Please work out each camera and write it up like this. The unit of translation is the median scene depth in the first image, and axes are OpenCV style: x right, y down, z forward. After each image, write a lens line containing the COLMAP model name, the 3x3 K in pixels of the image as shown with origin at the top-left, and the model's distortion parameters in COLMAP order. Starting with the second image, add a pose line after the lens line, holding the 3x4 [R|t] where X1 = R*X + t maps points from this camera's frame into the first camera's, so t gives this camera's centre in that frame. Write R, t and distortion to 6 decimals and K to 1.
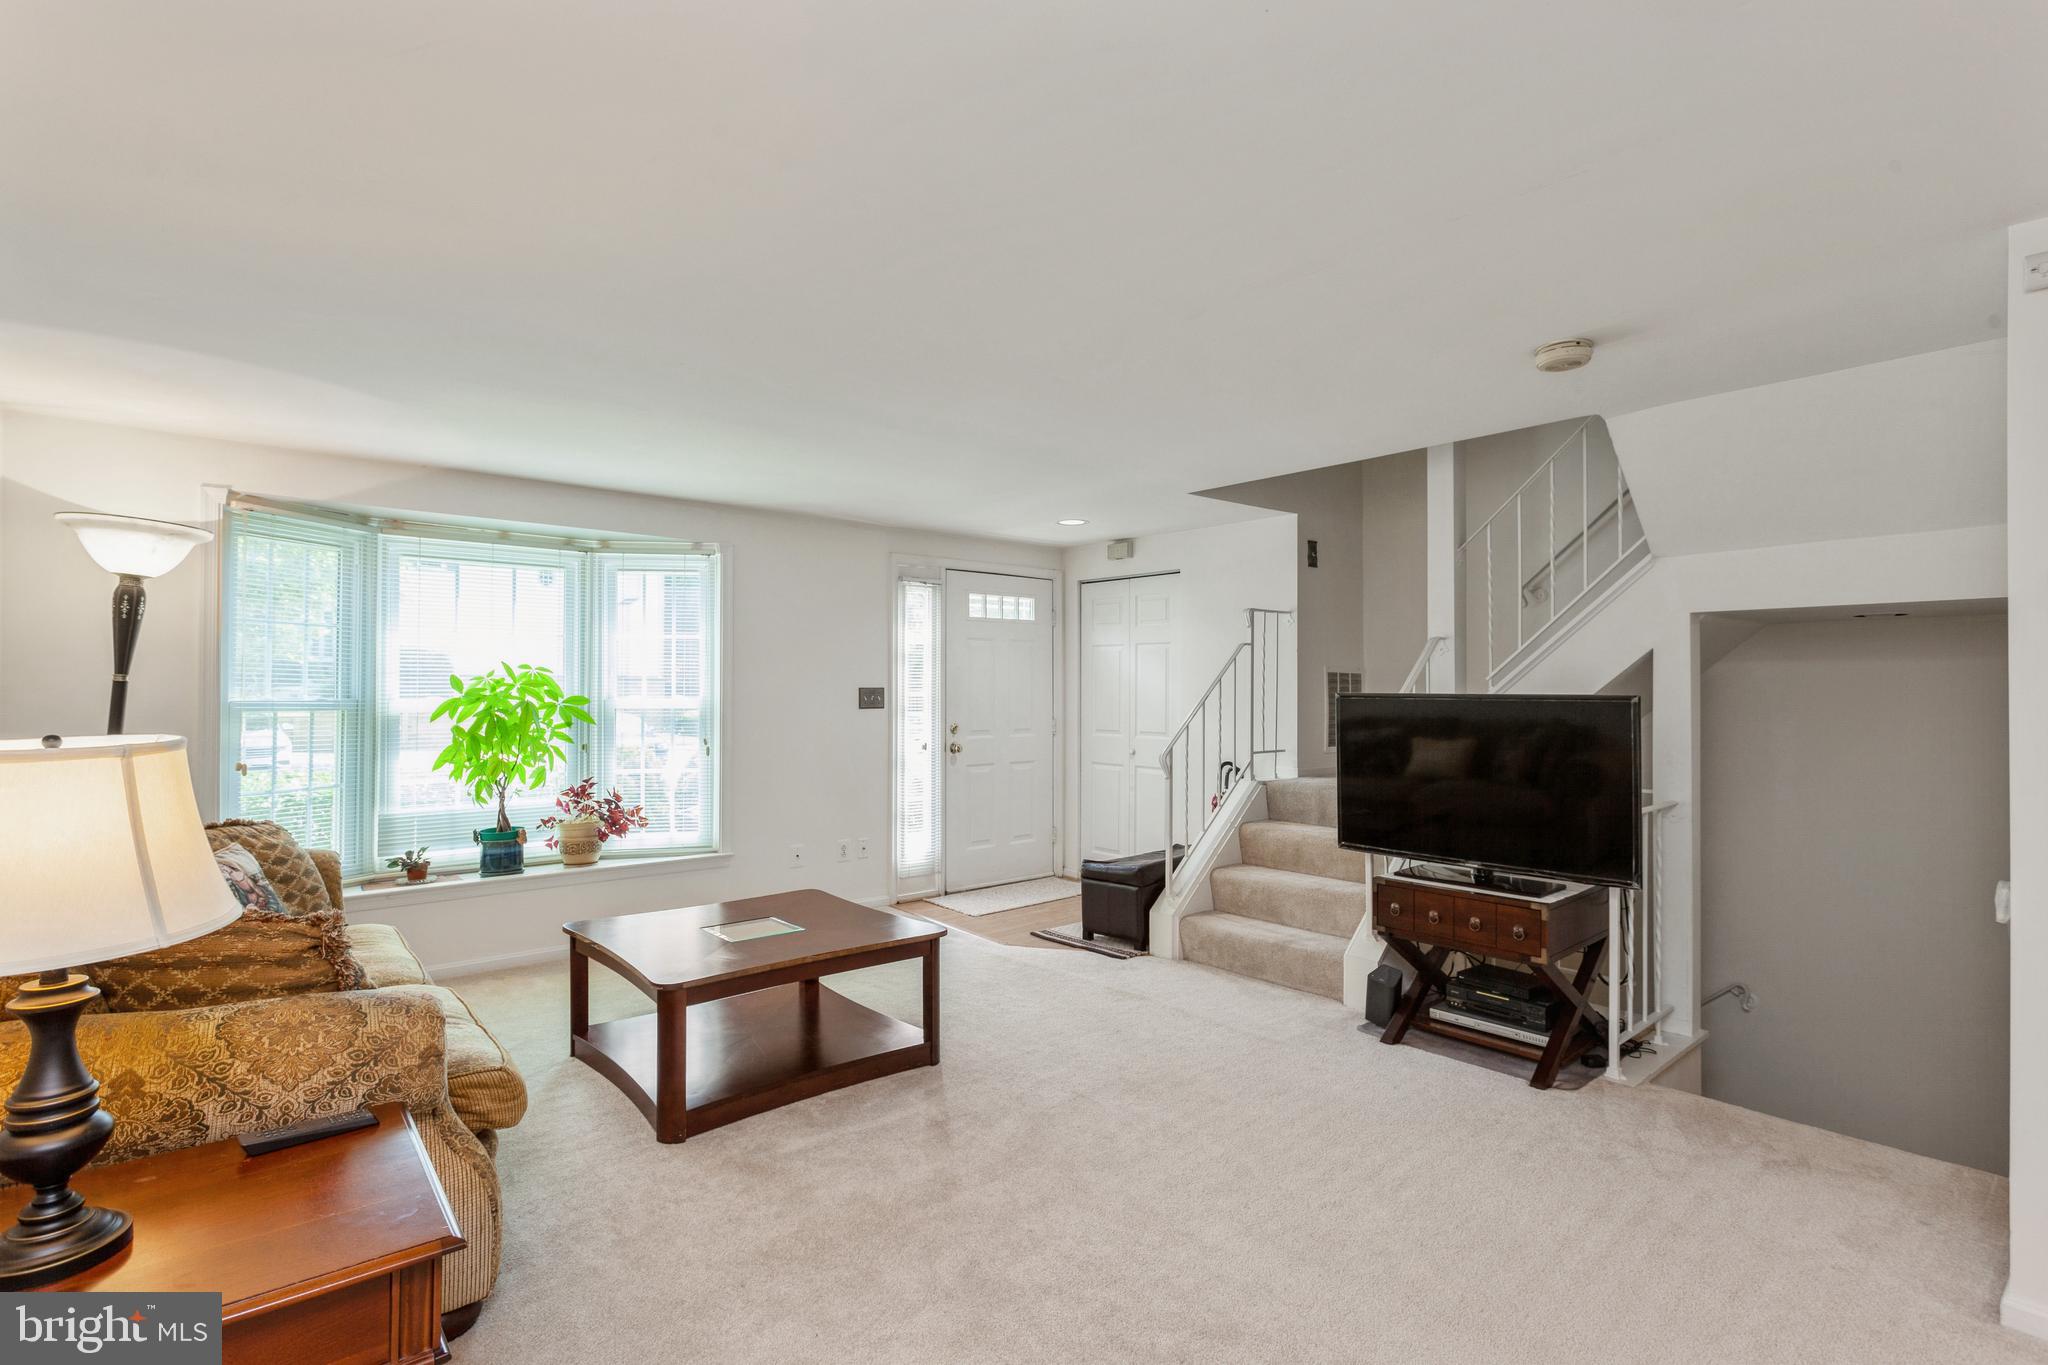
lens RADIAL K [[965.5, 0, 1026.0], [0, 965.5, 677.4], [0, 0, 1]] dist [-0.001459, 0.000403]
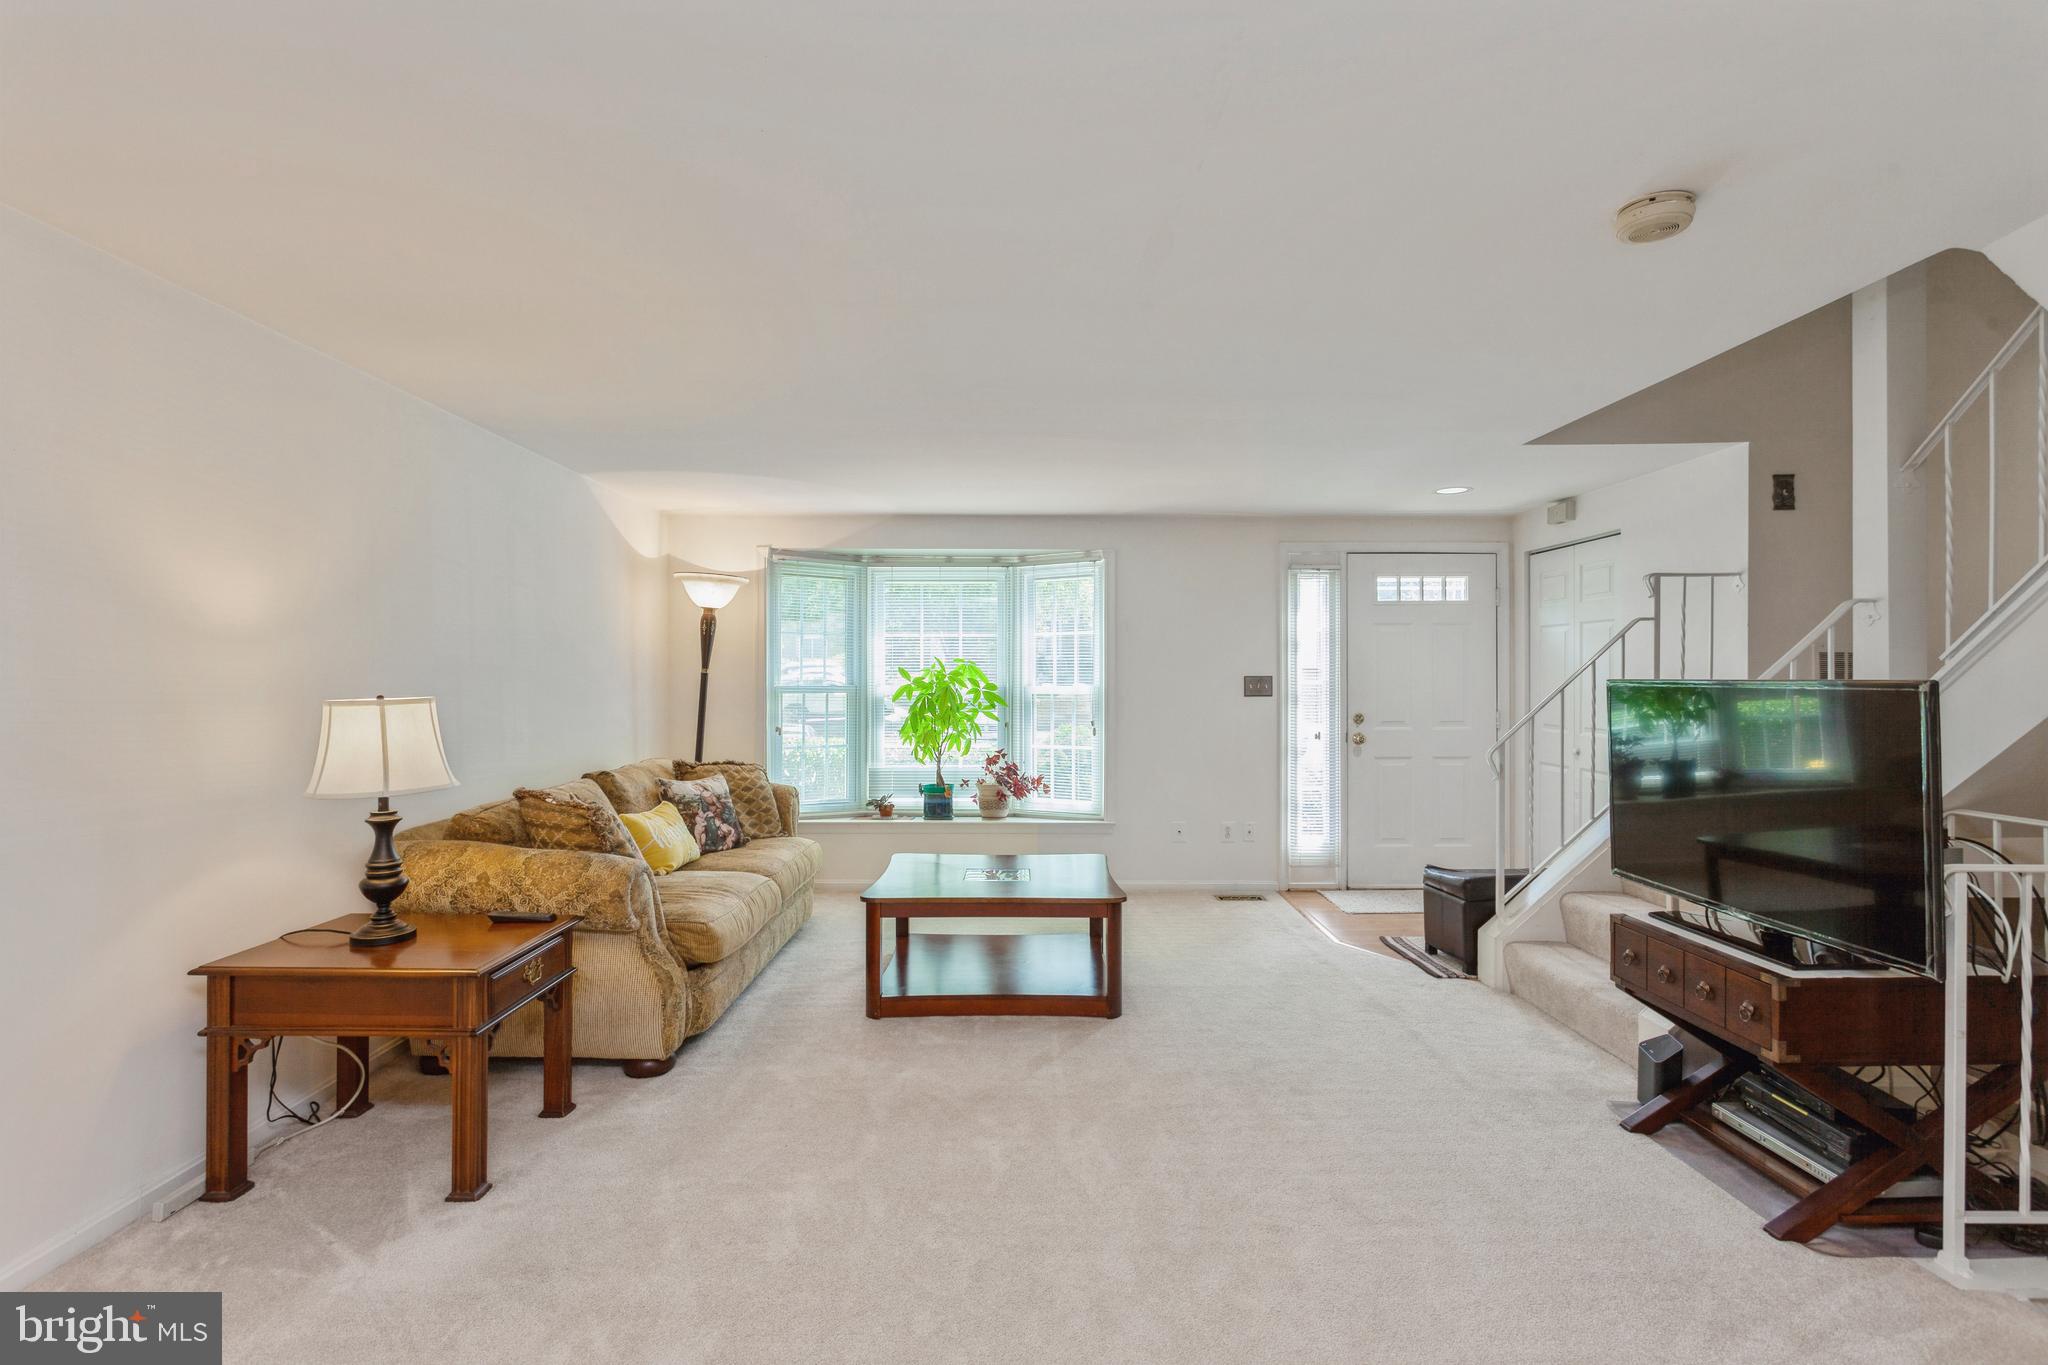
lens RADIAL K [[965.5, 0, 1026.0], [0, 965.5, 677.4], [0, 0, 1]] dist [-0.001459, 0.000403]
pose [[0.764635, -0.003260, -0.644455, 0.384186], [0.008695, 0.999948, 0.005258, 0.005232], [0.644404, -0.009624, 0.764624, 0.073453]]
